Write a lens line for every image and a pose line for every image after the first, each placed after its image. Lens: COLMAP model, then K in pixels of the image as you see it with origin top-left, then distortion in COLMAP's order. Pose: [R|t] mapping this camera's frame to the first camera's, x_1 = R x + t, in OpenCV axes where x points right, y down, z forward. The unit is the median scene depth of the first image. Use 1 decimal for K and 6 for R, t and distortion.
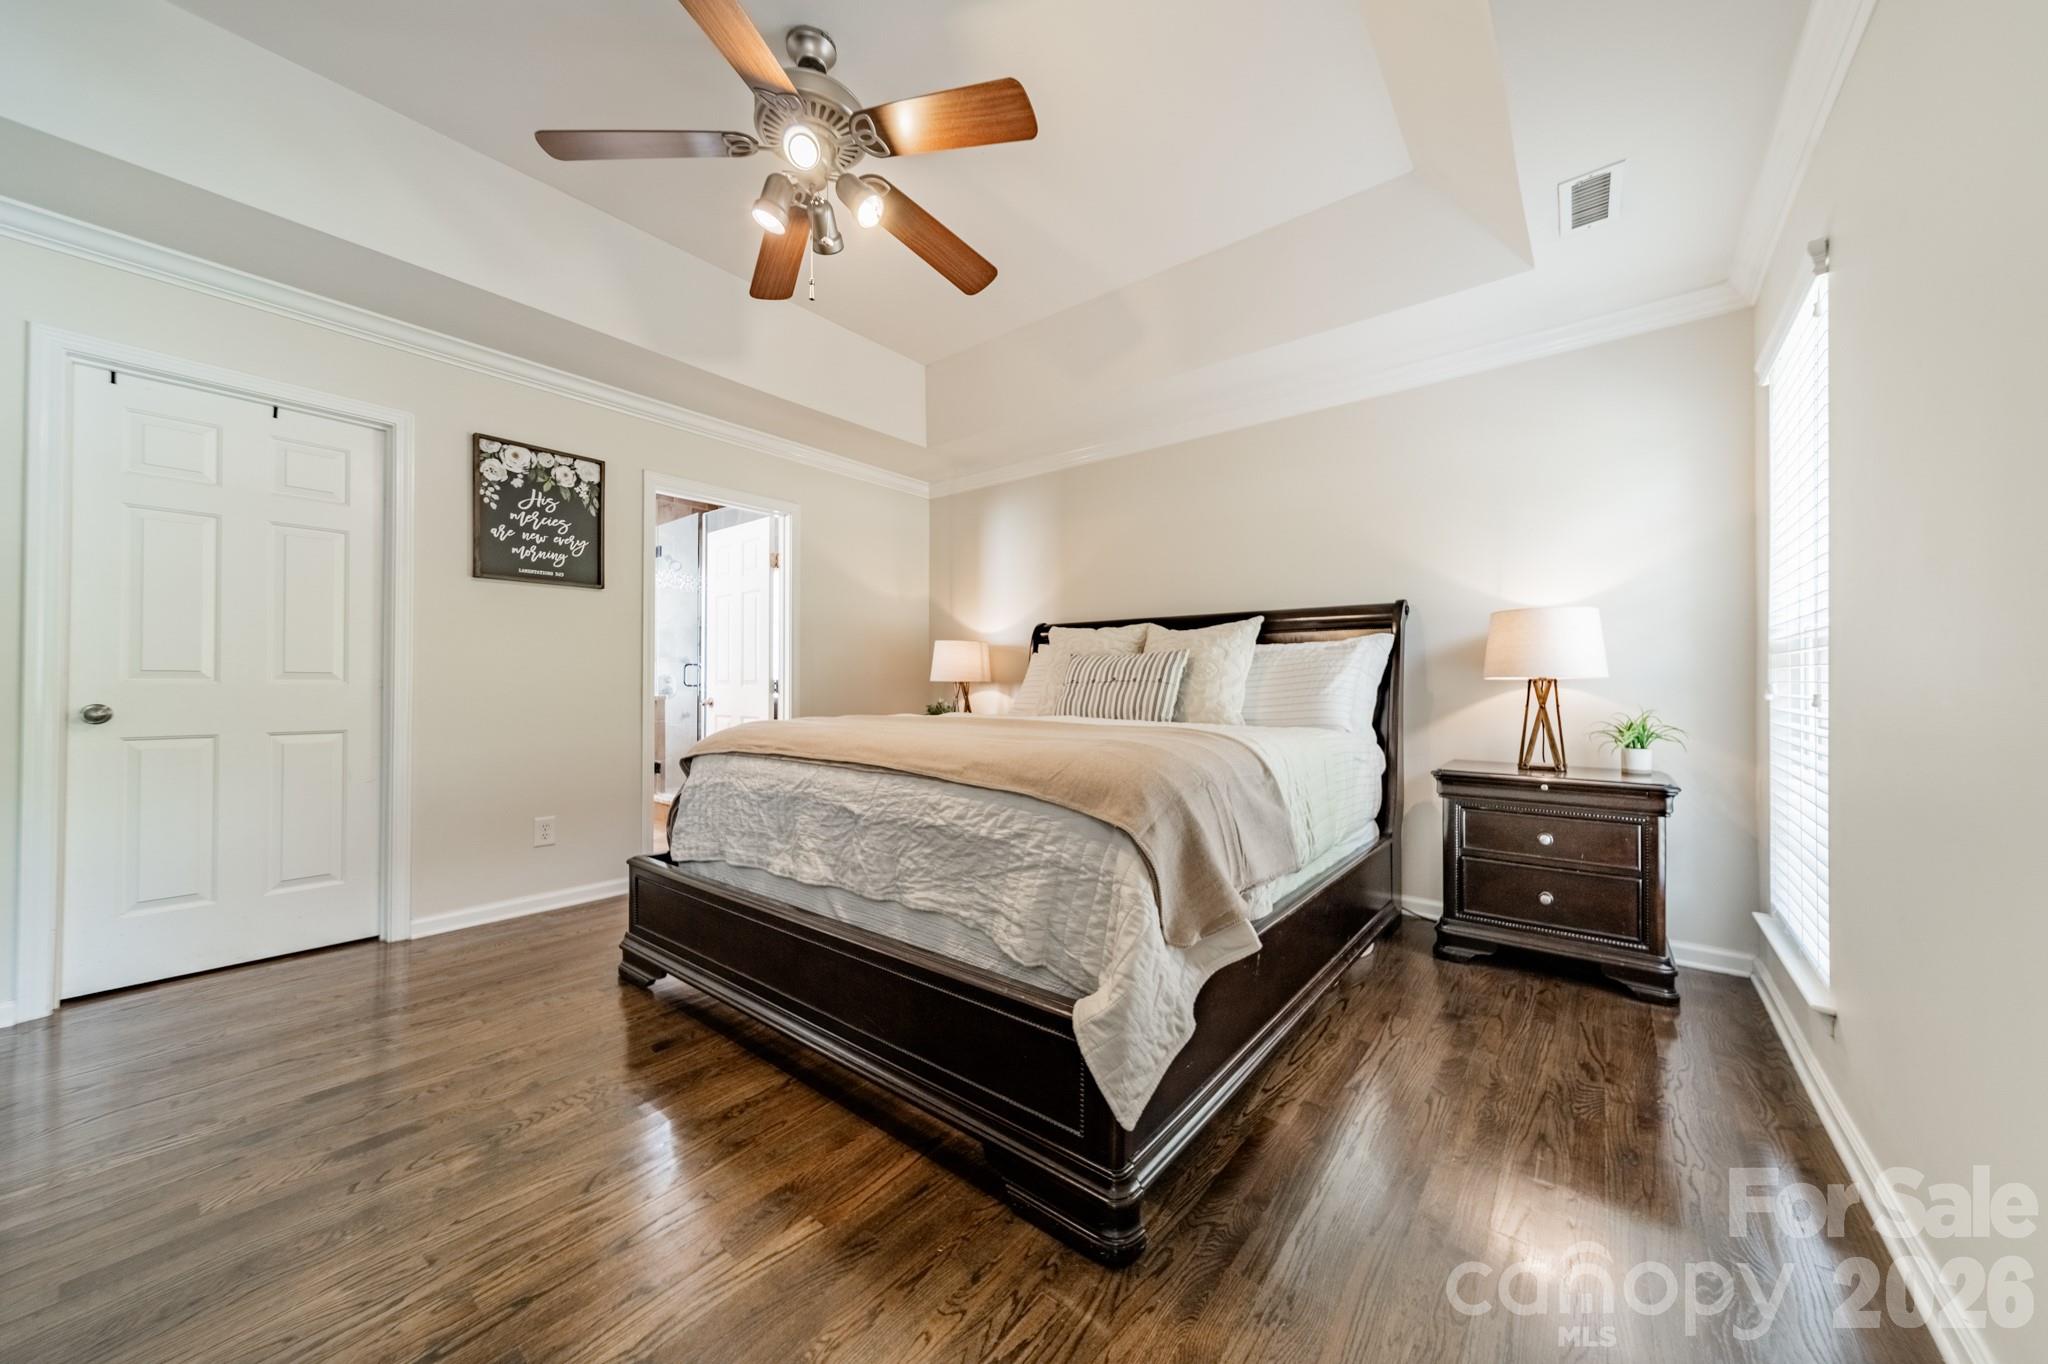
lens RADIAL K [[719.8, 0, 1029.4], [0, 719.8, 683.5], [0, 0, 1]] dist [0.010552, -0.002070]
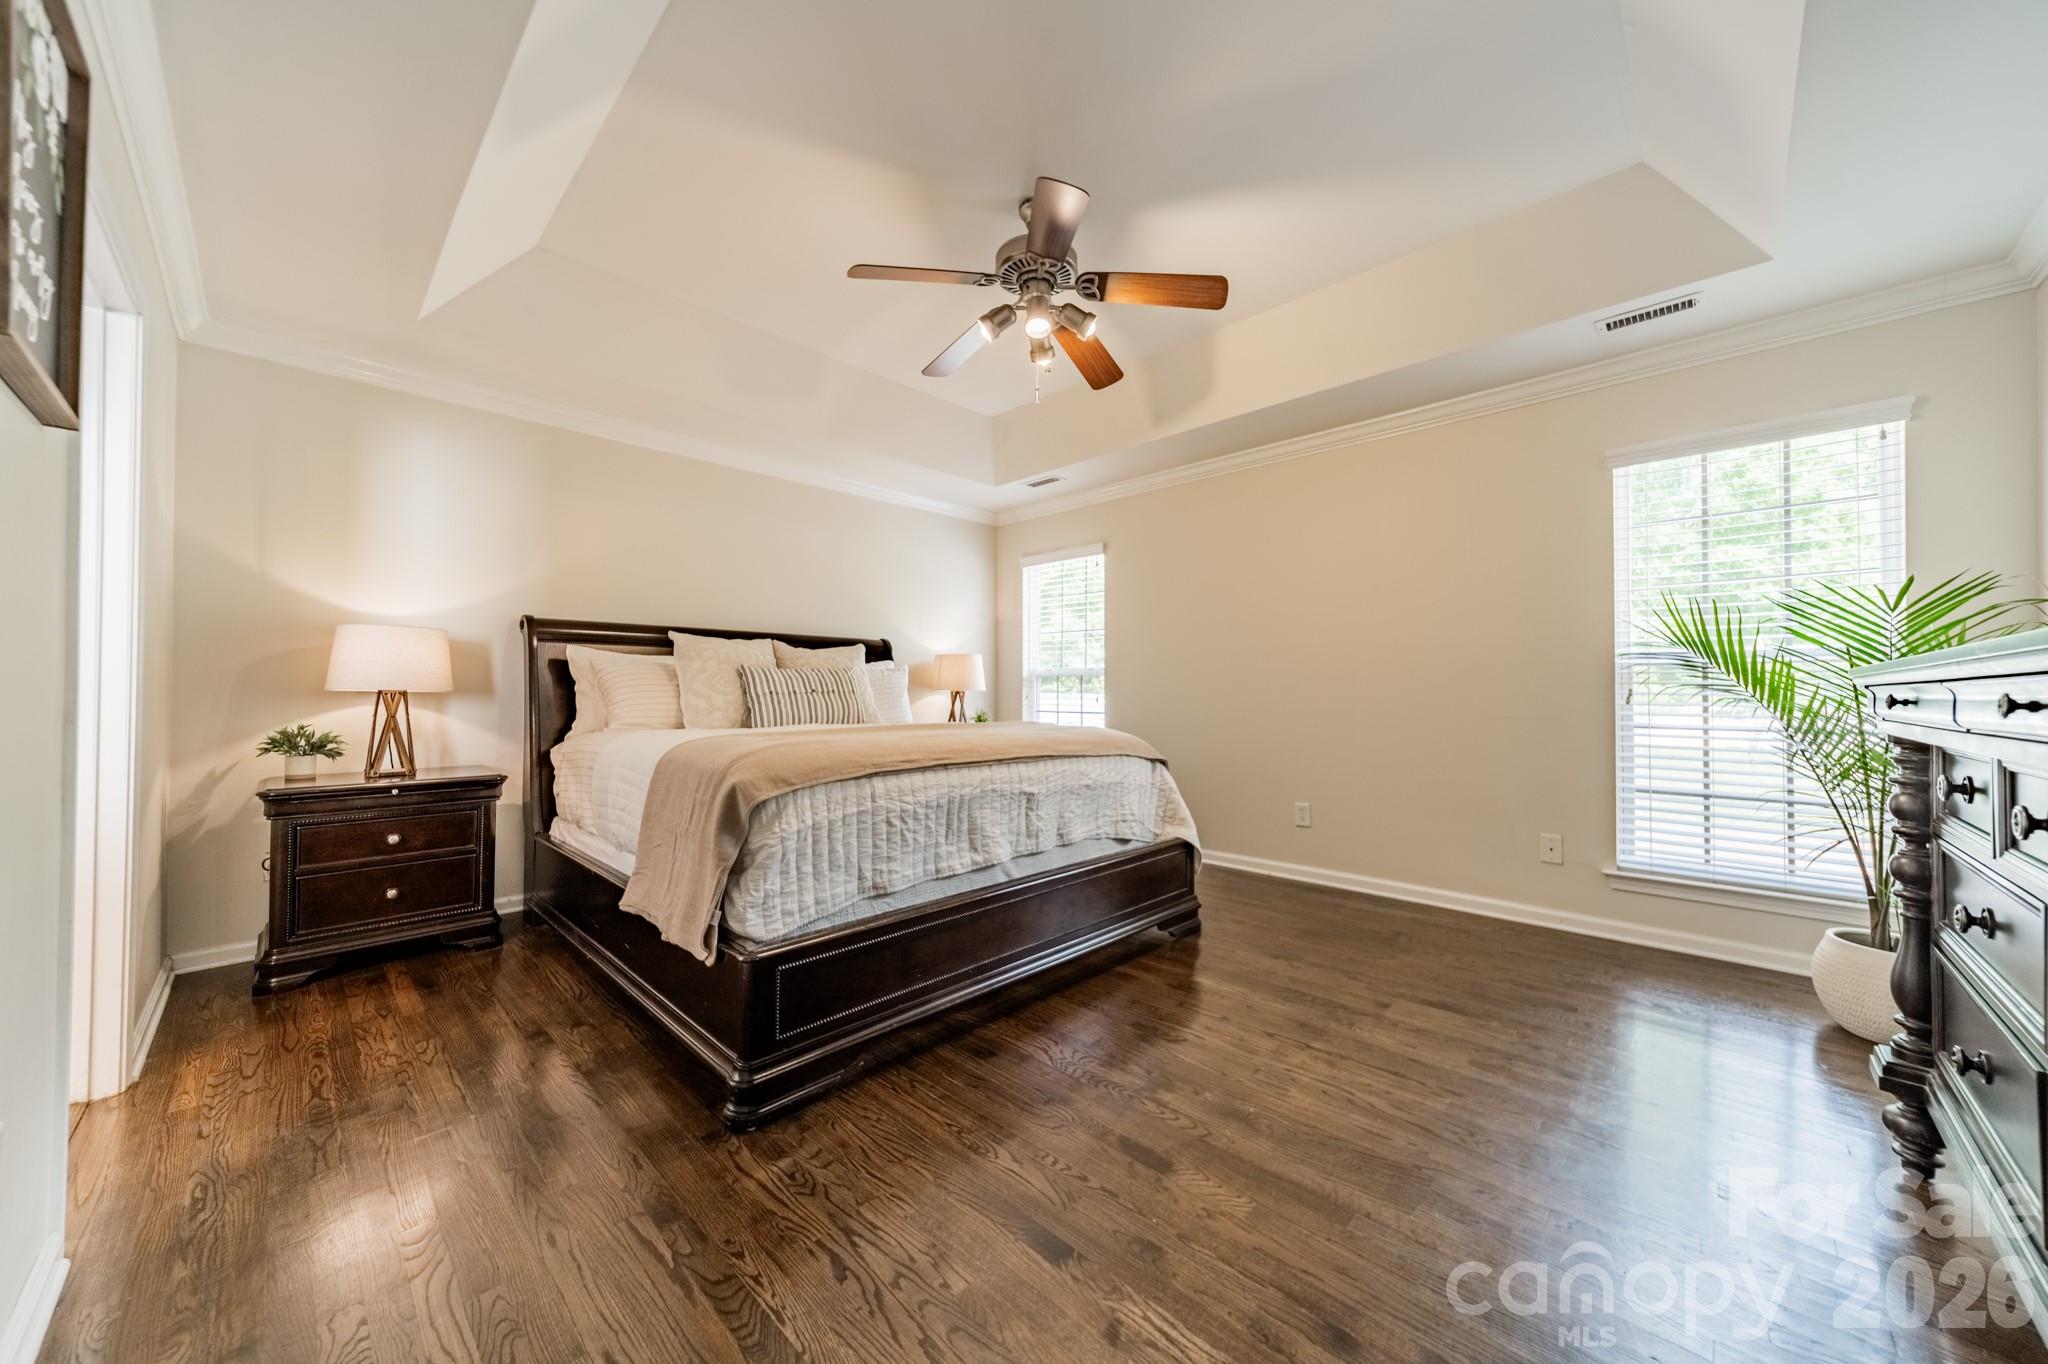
lens RADIAL K [[718.4, 0, 1029.0], [0, 718.4, 676.5], [0, 0, 1]] dist [0.007260, 0.000101]
pose [[0.098107, 0.014605, 0.995069, -1.004455], [-0.008271, 0.999870, -0.013860, -0.012688], [-0.995141, -0.006871, 0.098215, 0.557513]]
